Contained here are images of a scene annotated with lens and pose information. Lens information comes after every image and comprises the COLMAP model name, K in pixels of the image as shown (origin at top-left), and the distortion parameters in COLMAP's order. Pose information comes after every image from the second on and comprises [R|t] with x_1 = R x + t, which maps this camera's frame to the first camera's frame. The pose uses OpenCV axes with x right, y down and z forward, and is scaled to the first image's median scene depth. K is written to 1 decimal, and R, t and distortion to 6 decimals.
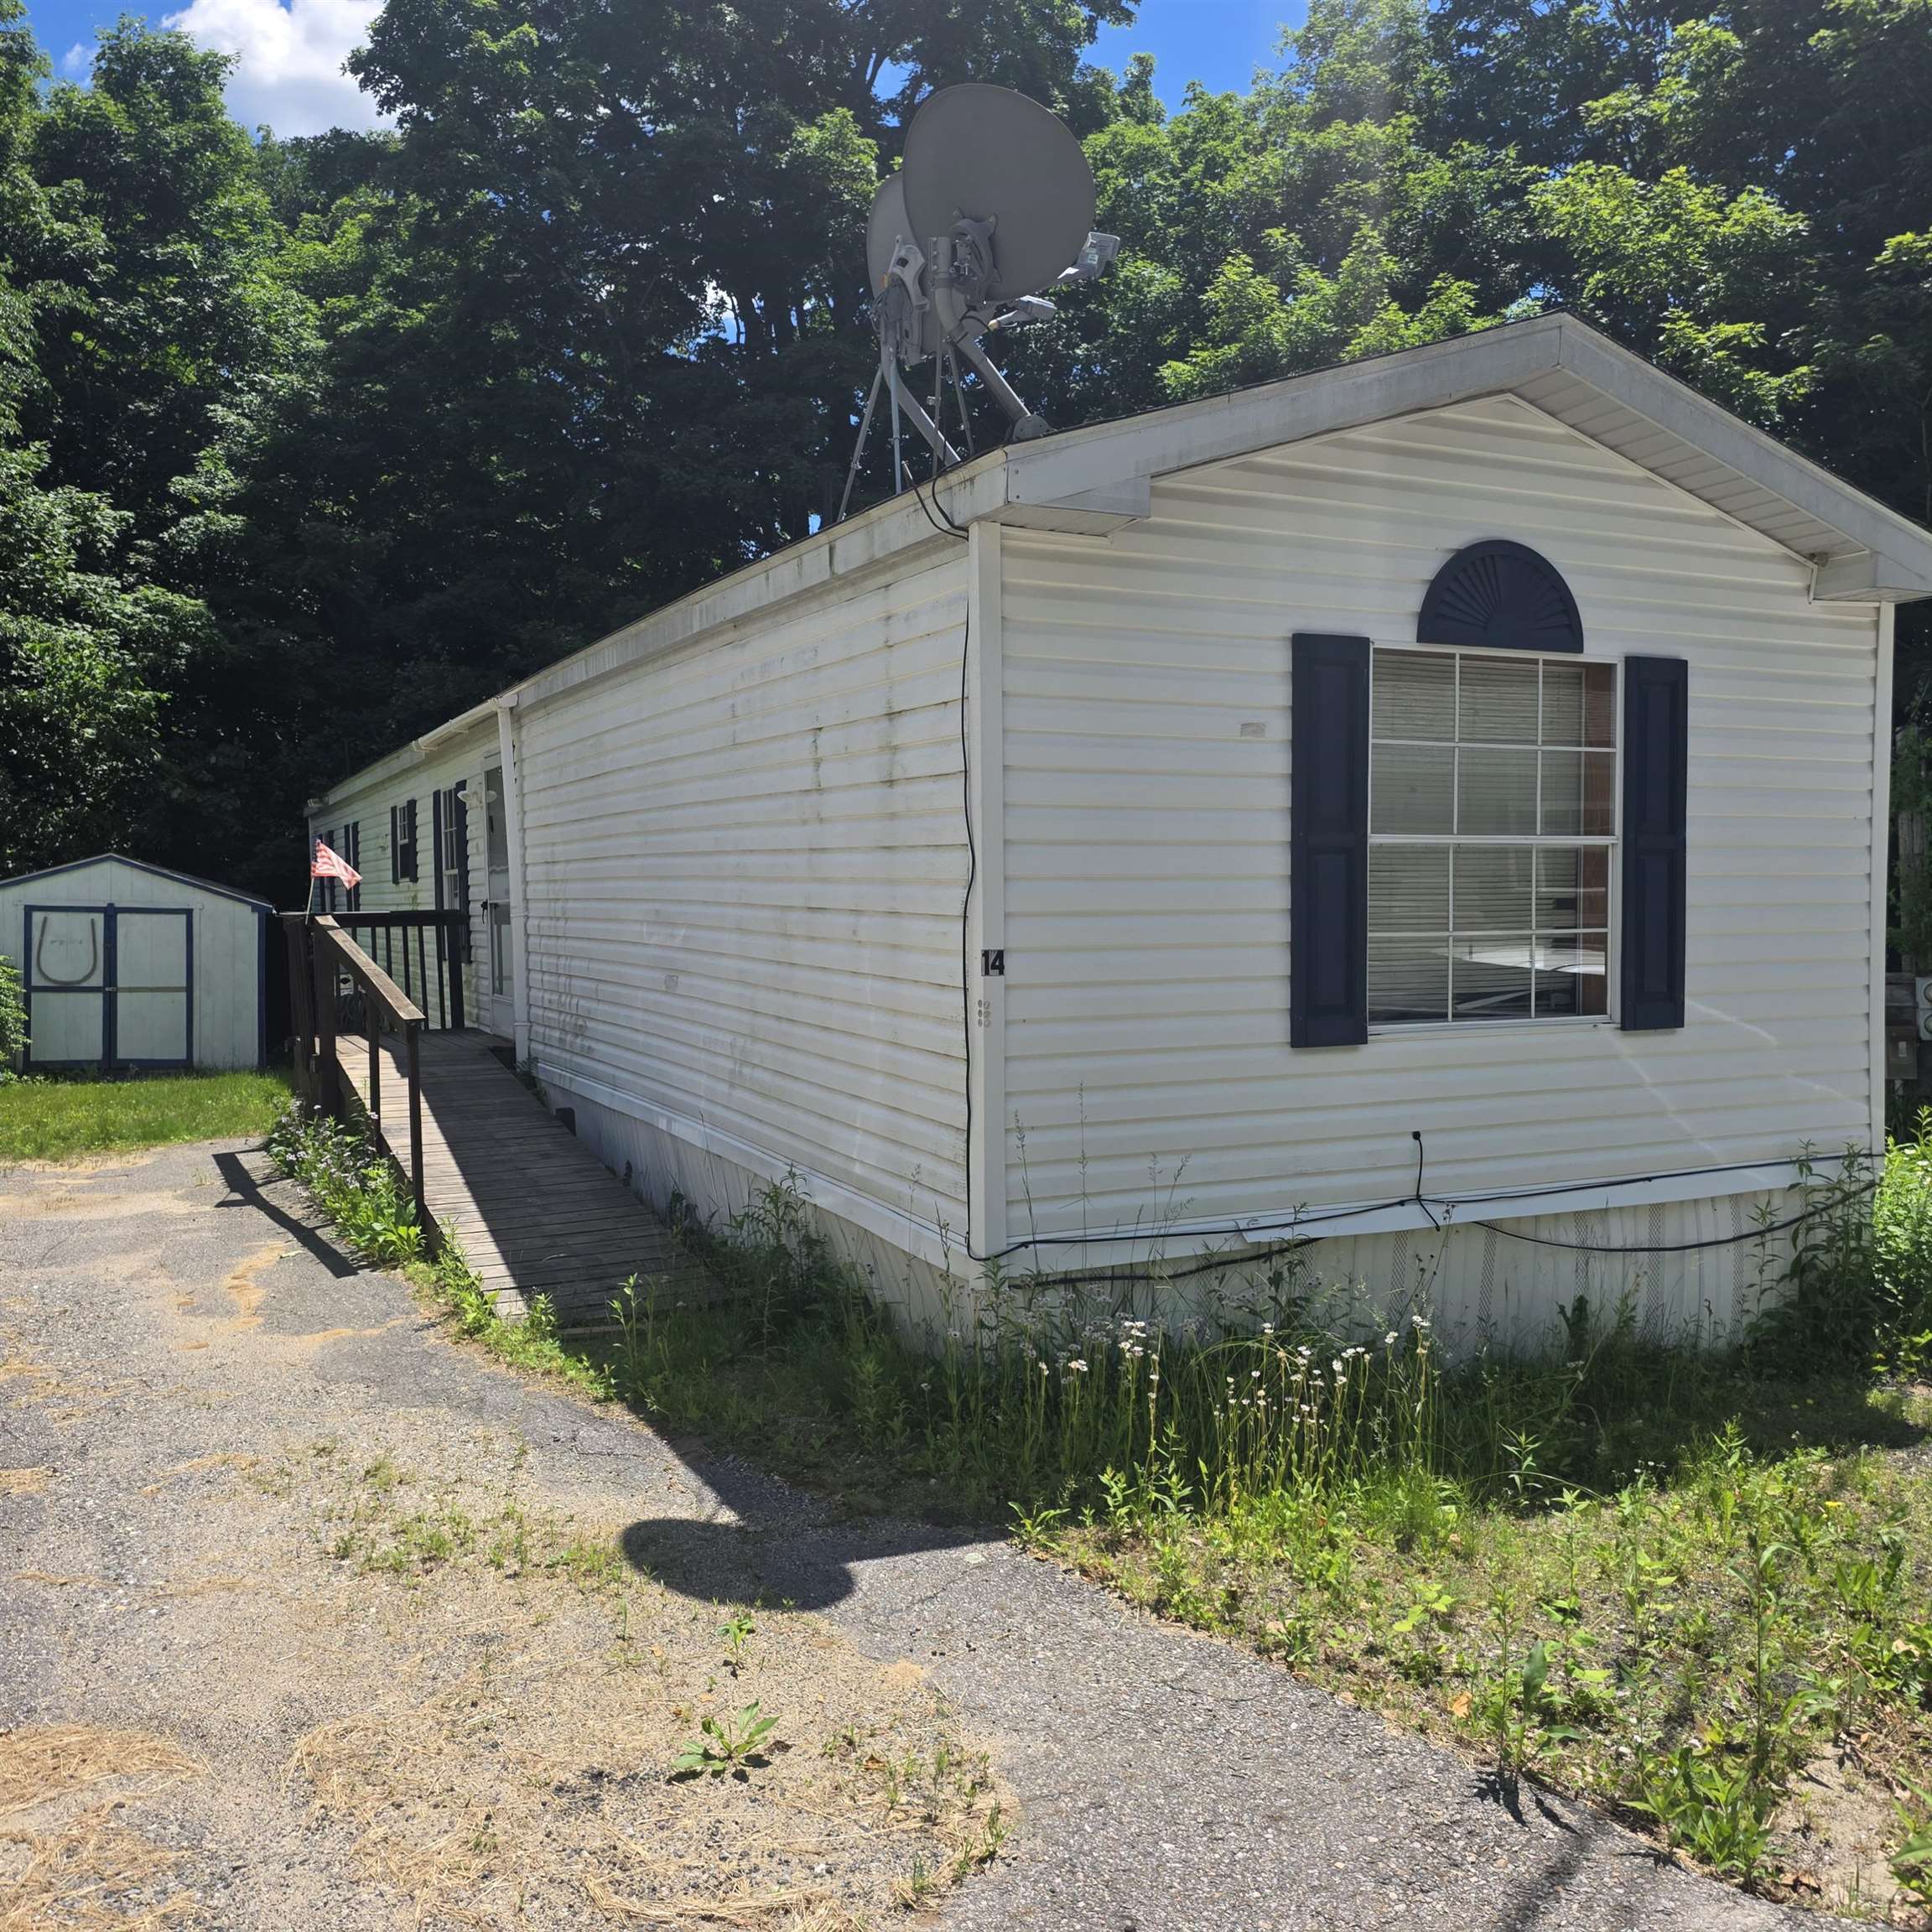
lens RADIAL K [[1767.7, 0, 1038.5], [0, 1767.7, 964.5], [0, 0, 1]] dist [0.079895, -0.031257]
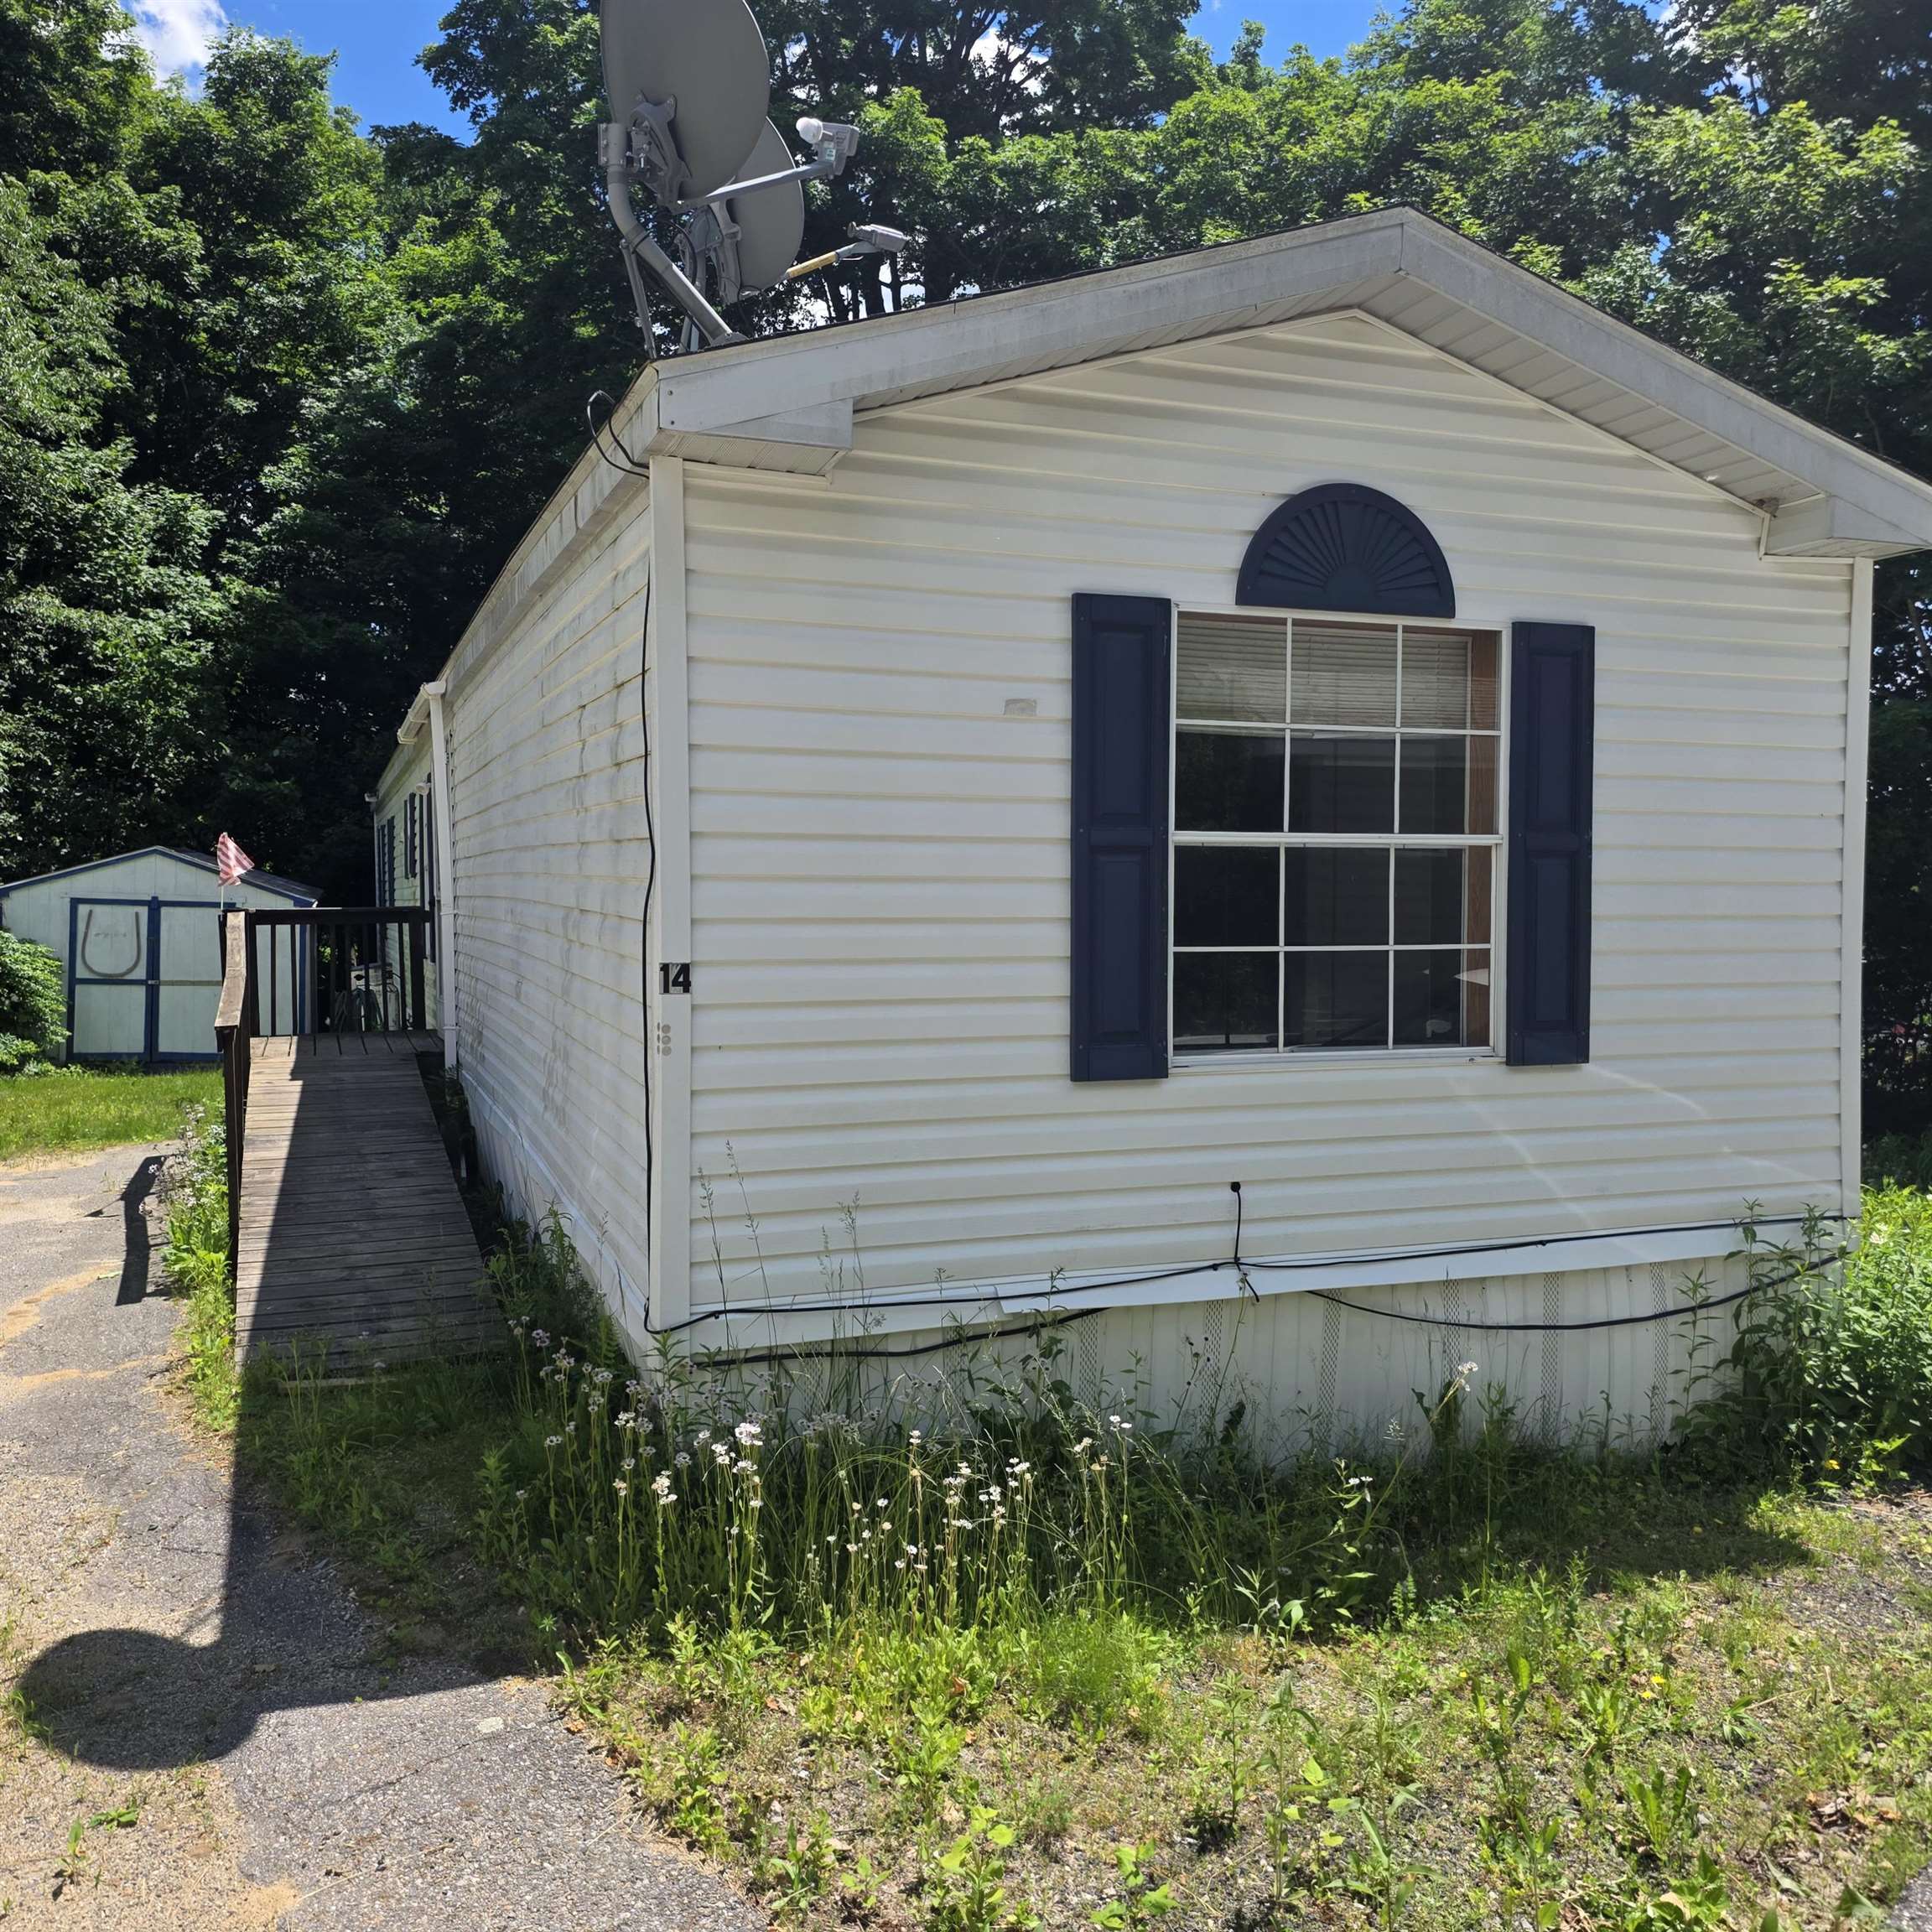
lens RADIAL K [[1793.6, 0, 997.8], [0, 1793.6, 943.3], [0, 0, 1]] dist [0.111893, -0.118411]
pose [[0.995200, 0.011251, -0.097216, 0.165312], [-0.012410, 0.999859, -0.011319, -0.007685], [0.097075, 0.012471, 0.995199, 0.121658]]
